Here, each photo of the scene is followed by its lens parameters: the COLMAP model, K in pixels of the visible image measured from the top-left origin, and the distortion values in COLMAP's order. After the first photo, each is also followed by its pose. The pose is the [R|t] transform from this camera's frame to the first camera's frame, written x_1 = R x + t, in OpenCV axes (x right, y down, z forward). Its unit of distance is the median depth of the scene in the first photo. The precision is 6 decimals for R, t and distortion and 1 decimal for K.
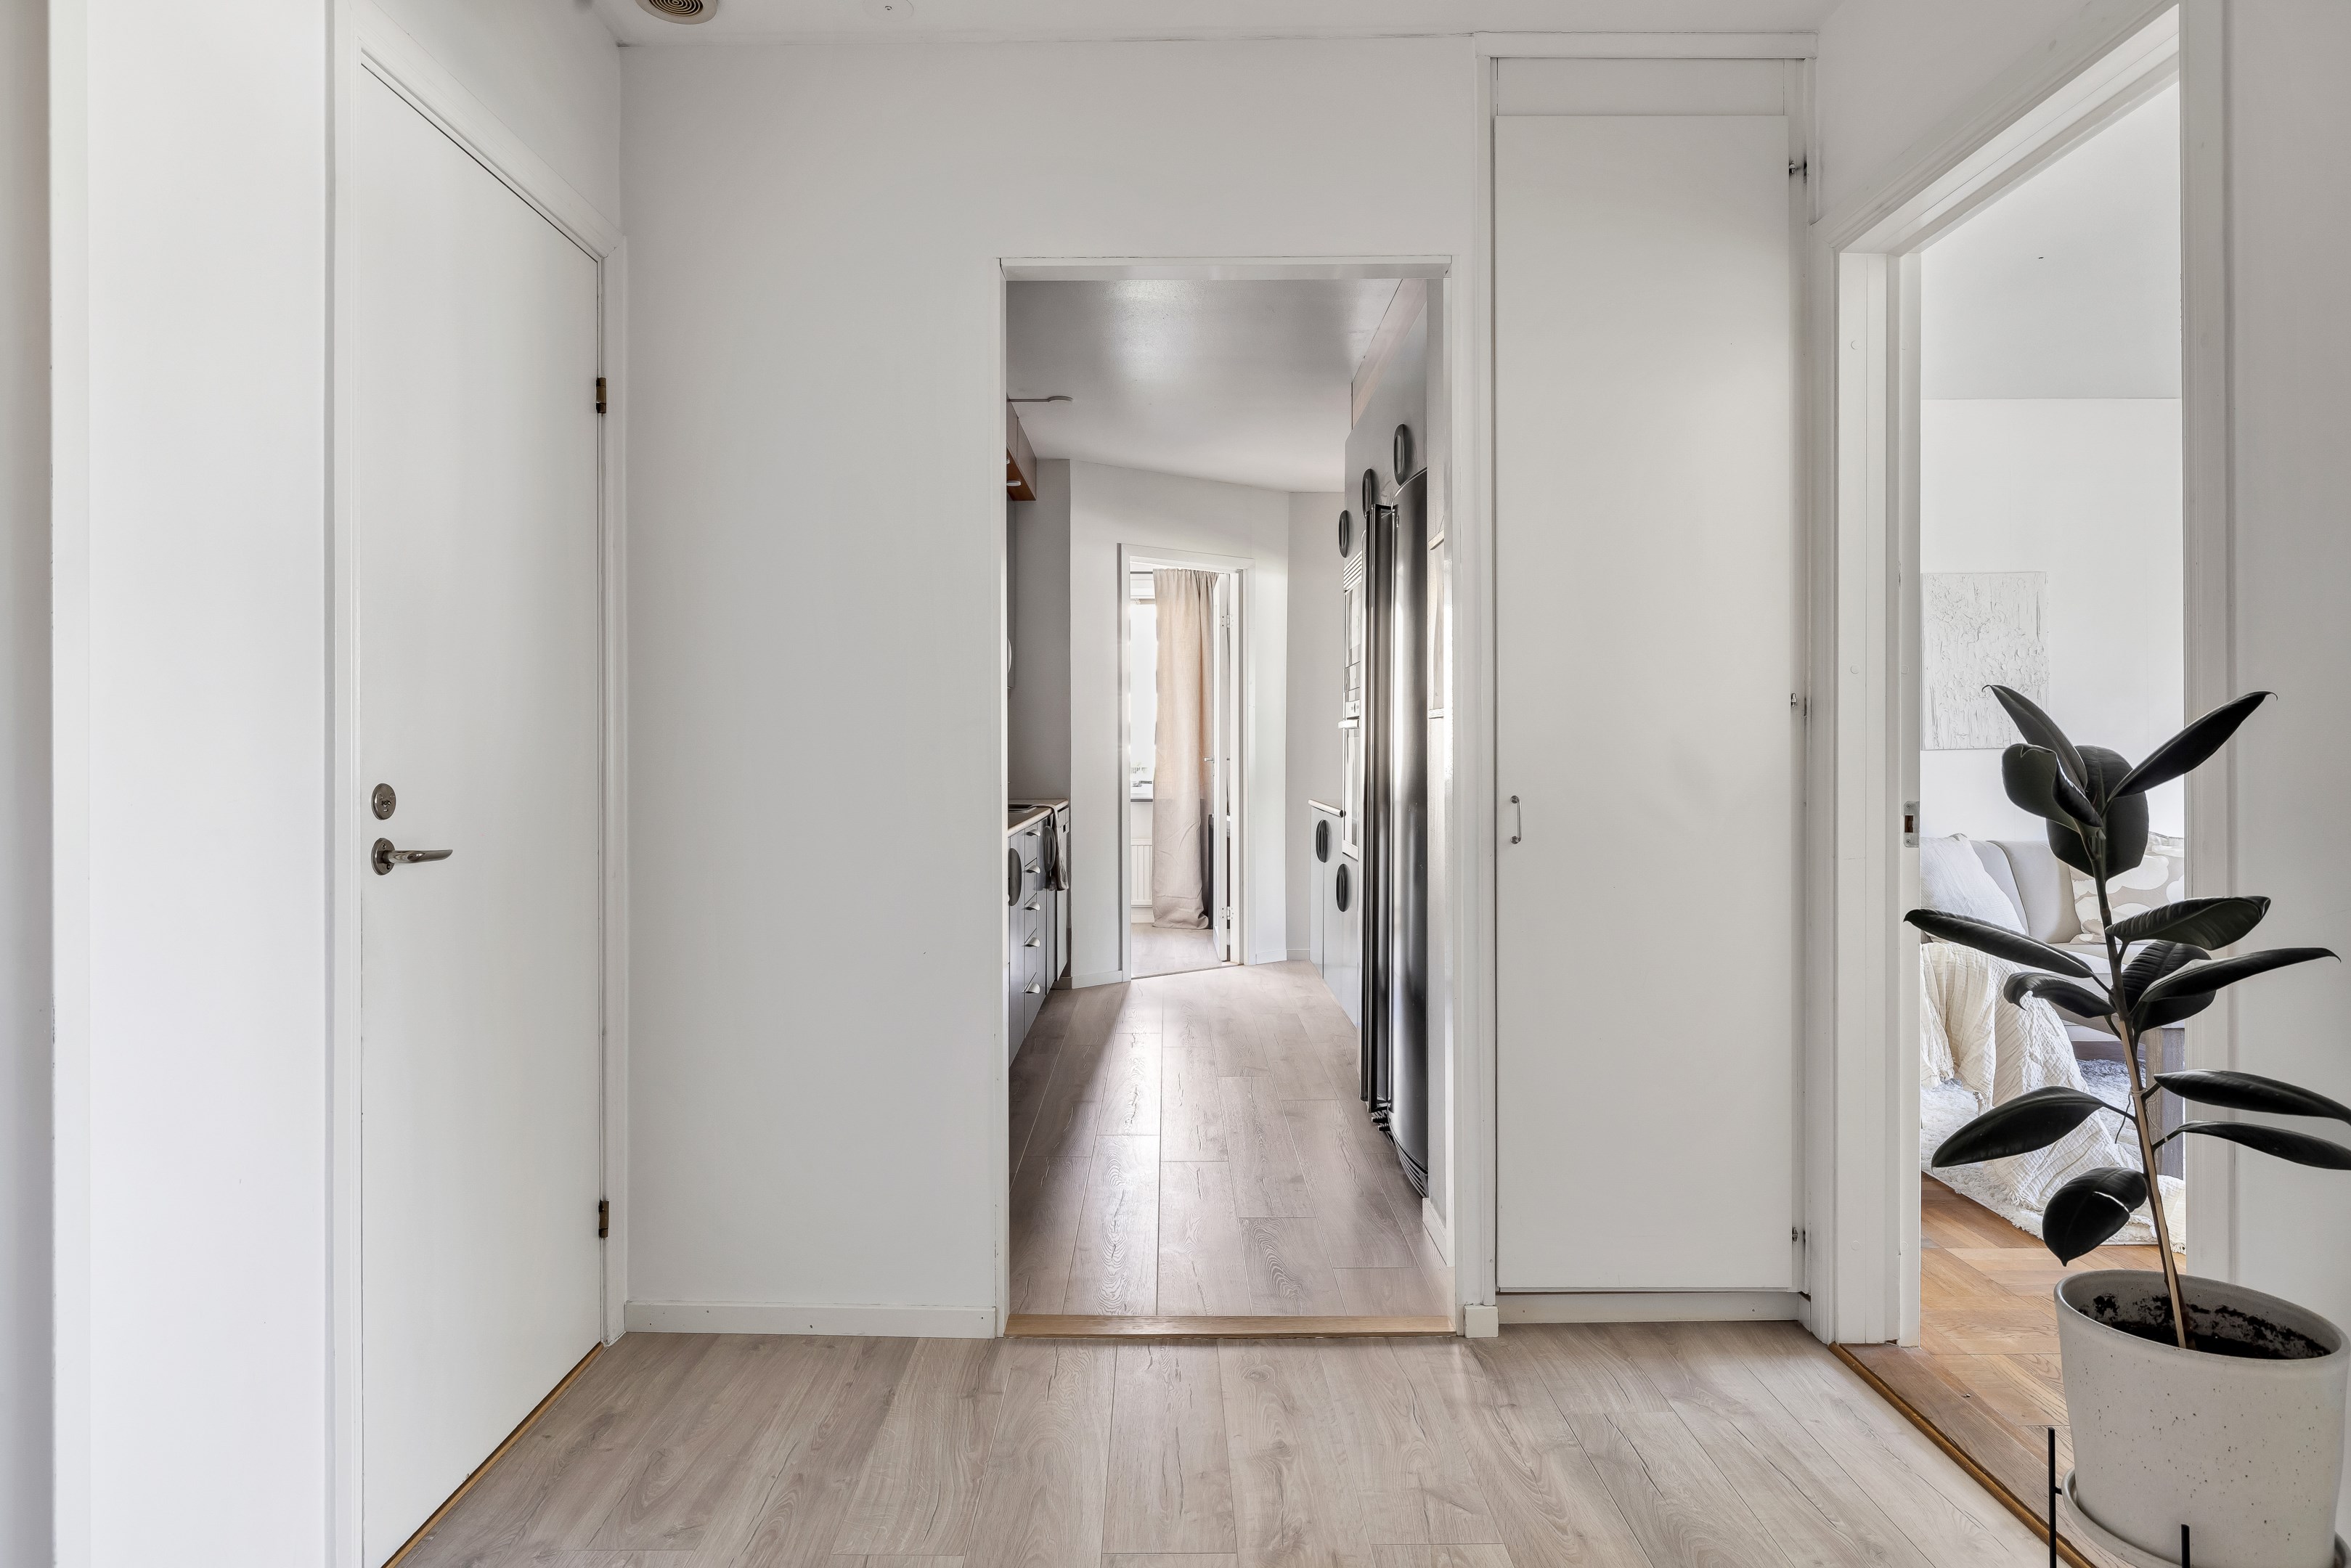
lens RADIAL K [[1359.3, 0, 1182.1], [0, 1359.3, 749.4], [0, 0, 1]] dist [0.003092, -0.000458]
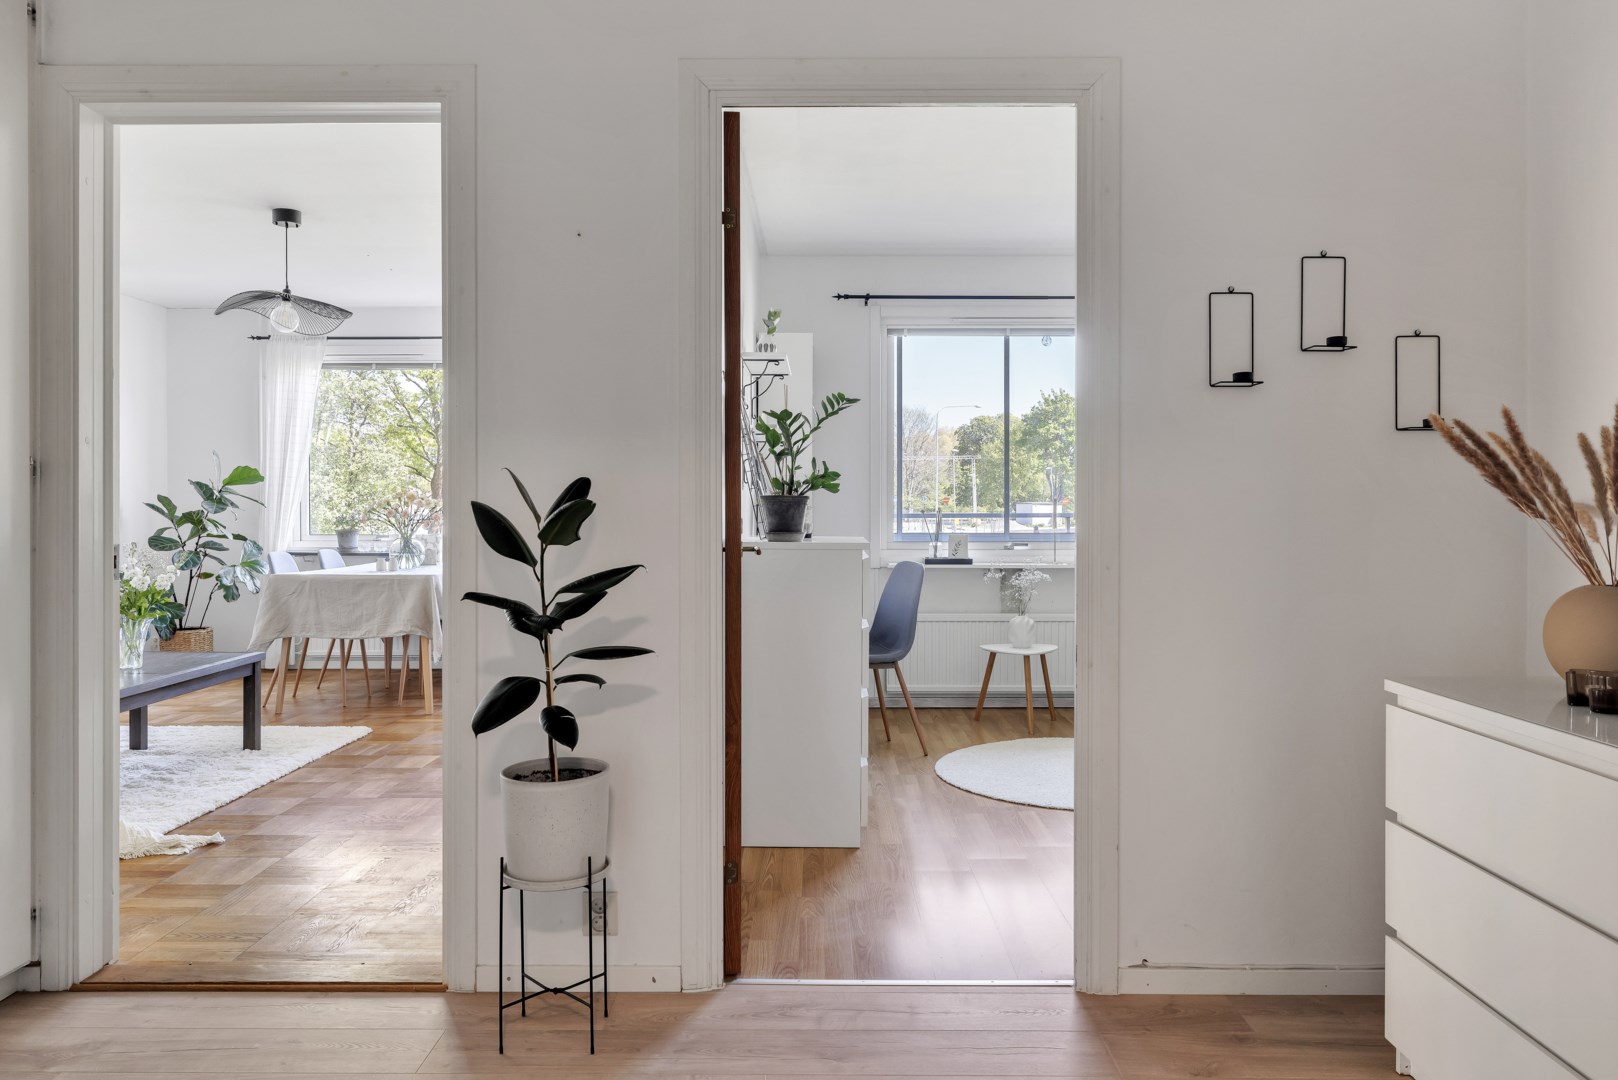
lens RADIAL K [[1160.5, 0, 817.8], [0, 1160.5, 538.0], [0, 0, 1]] dist [0.007270, 0.001703]
pose [[0.010681, -0.027088, 0.999576, -0.612410], [0.007293, 0.999609, 0.027011, 0.006005], [-0.999916, 0.007001, 0.010874, 0.333826]]
